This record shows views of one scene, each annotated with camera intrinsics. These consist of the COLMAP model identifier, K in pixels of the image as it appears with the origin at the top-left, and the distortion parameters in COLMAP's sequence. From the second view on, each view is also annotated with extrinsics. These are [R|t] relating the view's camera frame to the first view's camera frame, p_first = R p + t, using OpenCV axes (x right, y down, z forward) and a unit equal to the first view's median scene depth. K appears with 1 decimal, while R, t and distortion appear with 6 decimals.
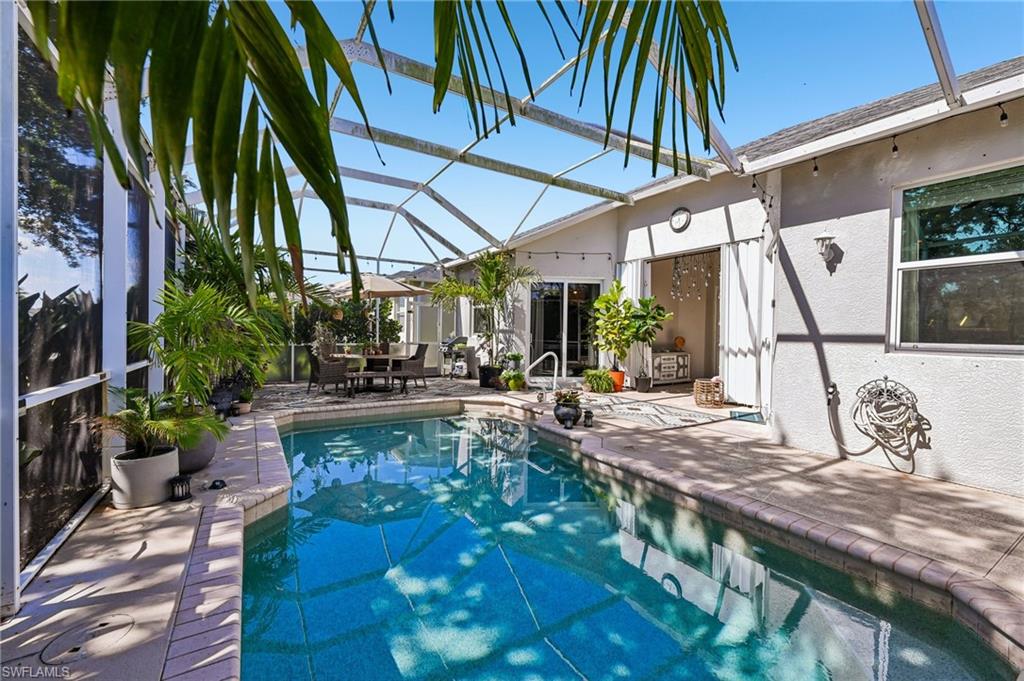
lens RADIAL K [[415.3, 0, 509.2], [0, 415.3, 339.3], [0, 0, 1]] dist [-0.003511, -0.000081]
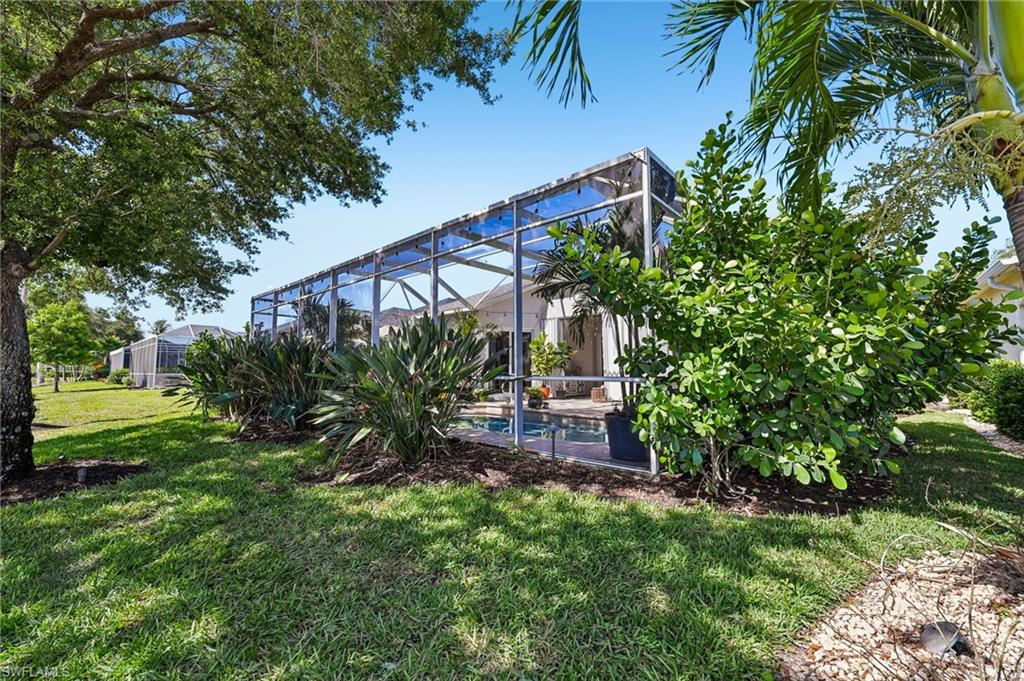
lens RADIAL K [[415.3, 0, 513.4], [0, 415.3, 337.5], [0, 0, 1]] dist [-0.003511, -0.000081]
pose [[0.959964, 0.006771, 0.280043, -0.316541], [0.020986, 0.995160, -0.095998, 0.038185], [-0.279338, 0.098032, 0.955175, -0.526841]]
